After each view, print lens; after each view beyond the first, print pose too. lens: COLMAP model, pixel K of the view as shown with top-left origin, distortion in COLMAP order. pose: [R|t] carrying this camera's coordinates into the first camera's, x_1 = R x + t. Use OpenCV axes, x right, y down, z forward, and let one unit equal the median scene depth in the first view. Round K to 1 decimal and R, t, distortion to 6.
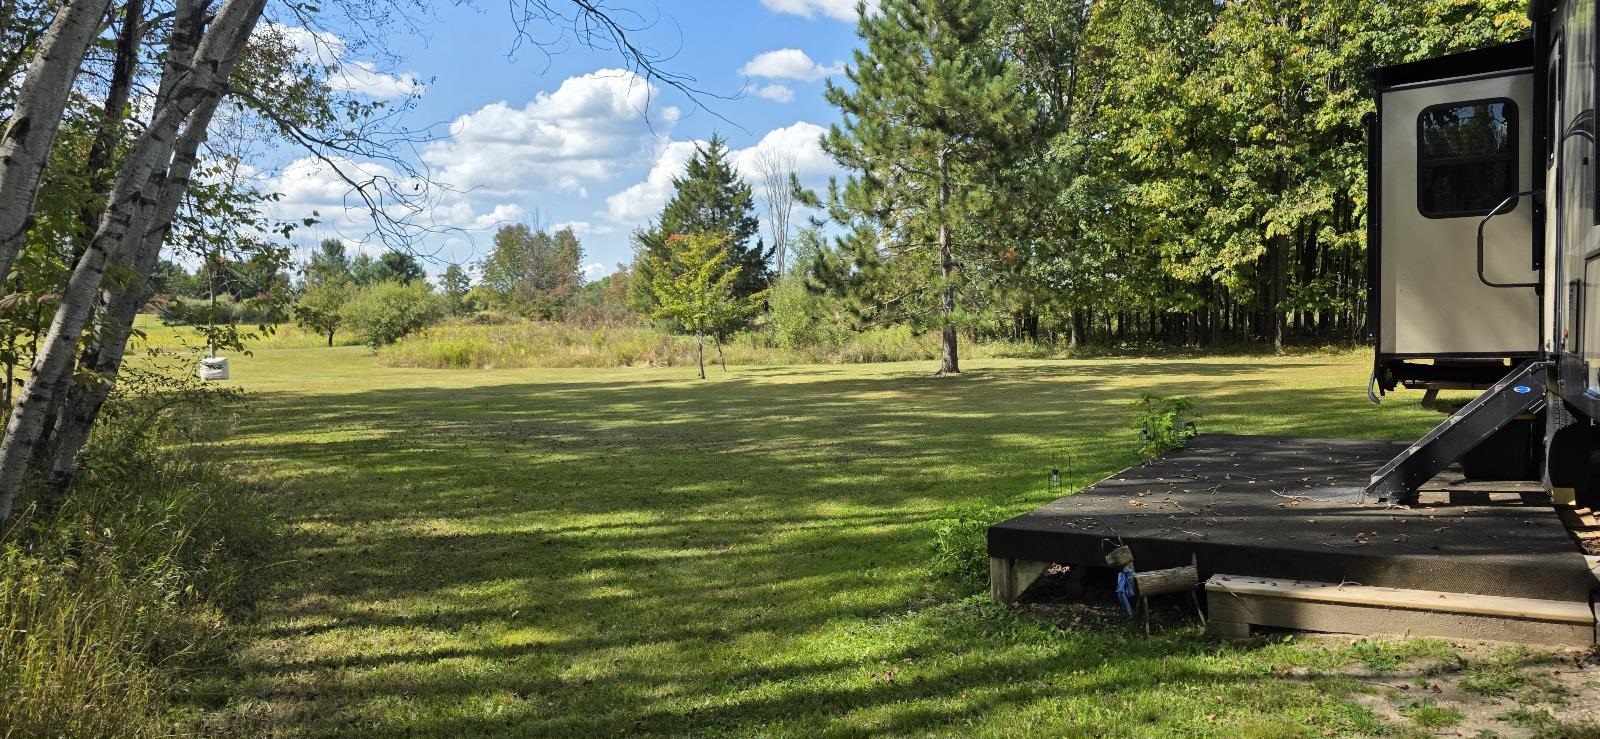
lens RADIAL K [[1057.4, 0, 795.5], [0, 1057.4, 375.4], [0, 0, 1]] dist [0.005643, -0.003906]
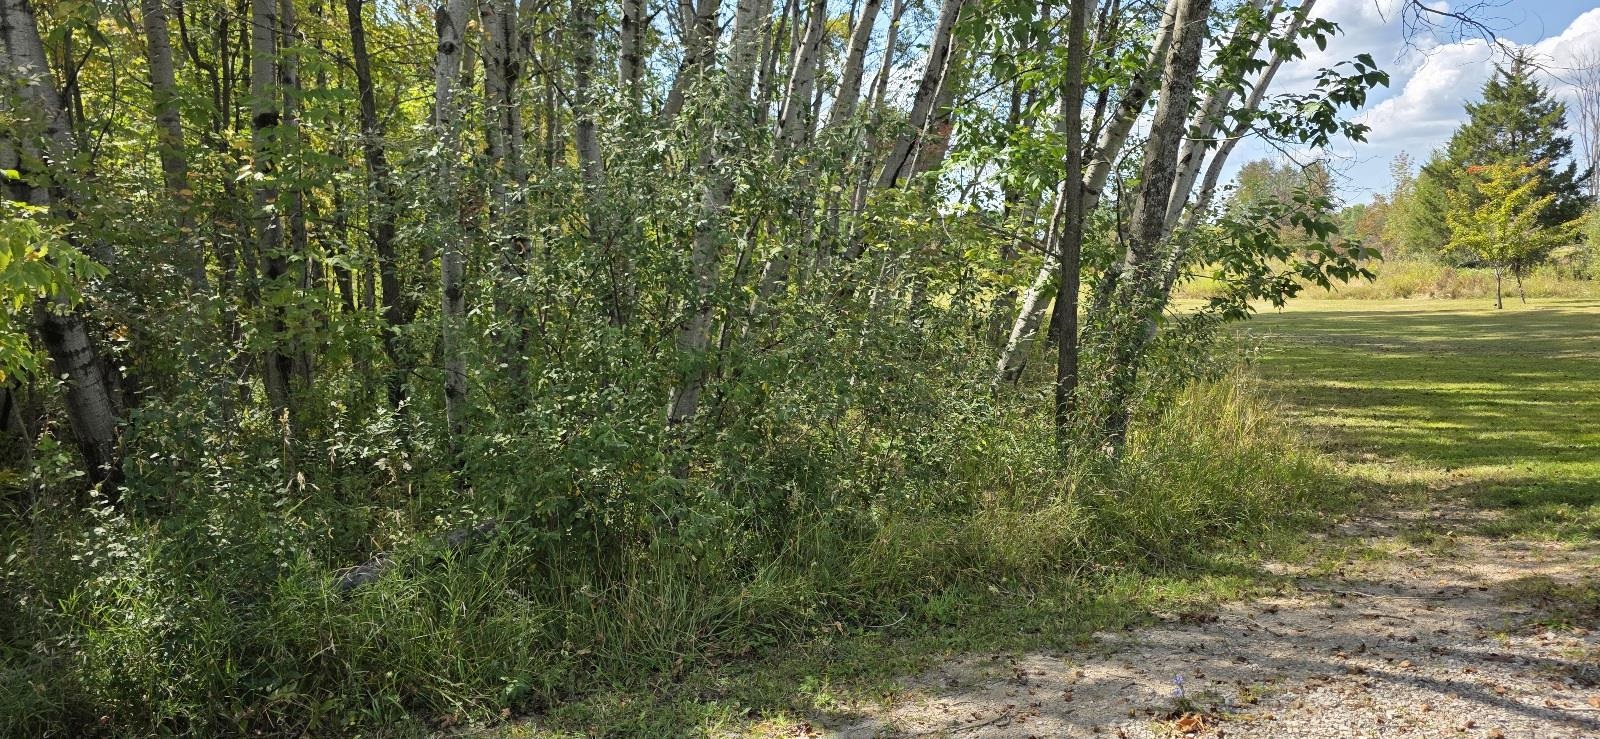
lens RADIAL K [[1057.4, 0, 795.5], [0, 1057.4, 375.4], [0, 0, 1]] dist [0.005643, -0.003906]
pose [[0.796320, 0.050501, -0.602763, -0.008182], [-0.016250, 0.997935, 0.062142, 0.010795], [0.604657, -0.039690, 0.795496, -0.154492]]
